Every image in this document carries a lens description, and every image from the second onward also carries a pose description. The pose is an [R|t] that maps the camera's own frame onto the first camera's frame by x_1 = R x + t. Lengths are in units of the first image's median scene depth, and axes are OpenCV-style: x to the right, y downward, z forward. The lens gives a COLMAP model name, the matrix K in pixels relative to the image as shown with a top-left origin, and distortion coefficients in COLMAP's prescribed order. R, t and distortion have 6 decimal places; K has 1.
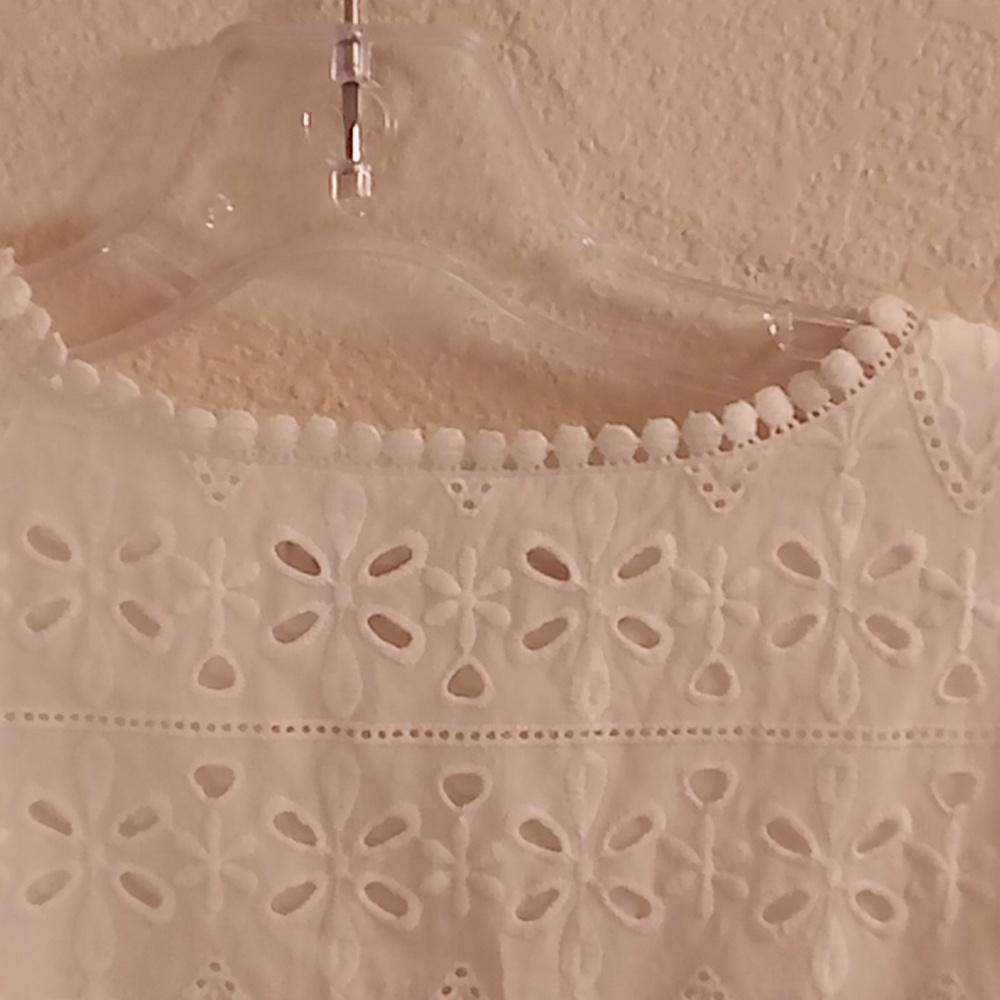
lens RADIAL K [[1551.5, 0, 500.0], [0, 1551.5, 500.0], [0, 0, 1]] dist [0.110161, -0.061173]
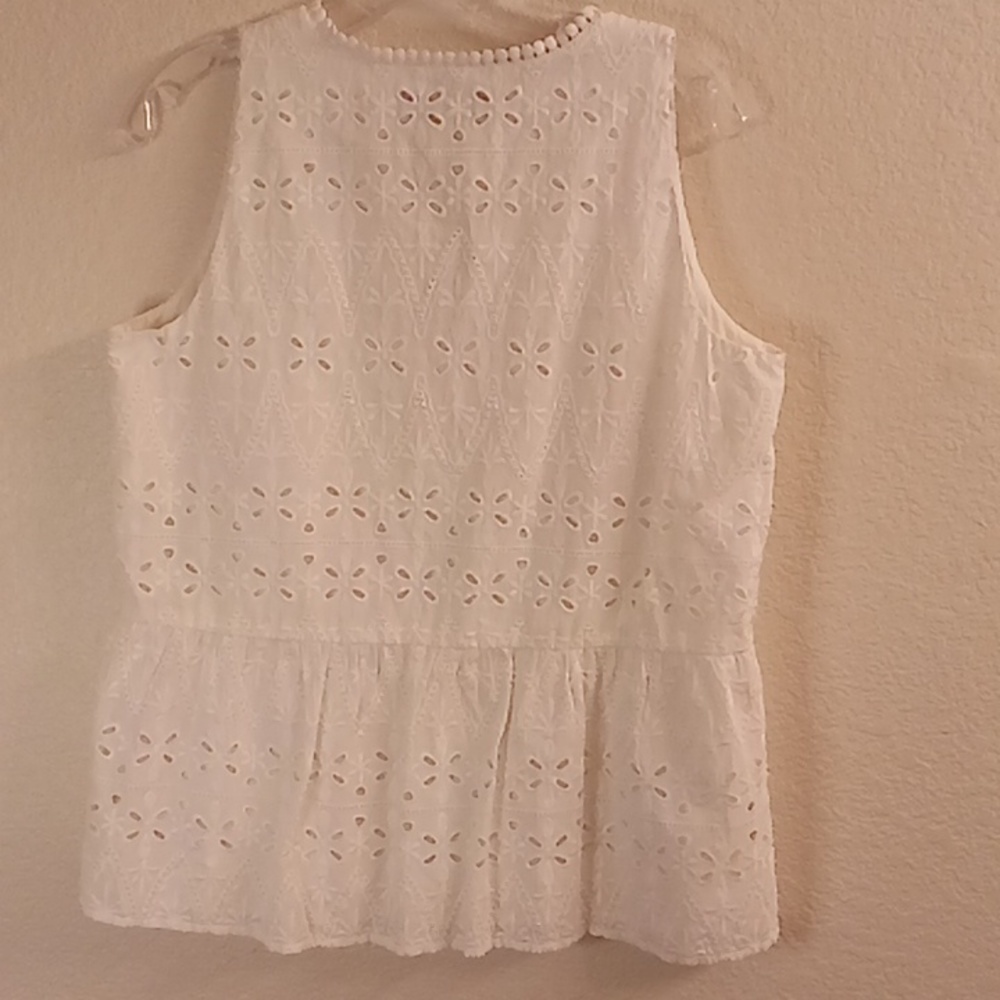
lens RADIAL K [[1551.5, 0, 500.0], [0, 1551.5, 500.0], [0, 0, 1]] dist [0.110161, -0.061173]
pose [[0.987213, 0.017400, -0.158453, 0.584690], [-0.000836, 0.994576, 0.104006, 0.527771], [0.159403, -0.102544, 0.981873, -2.220046]]
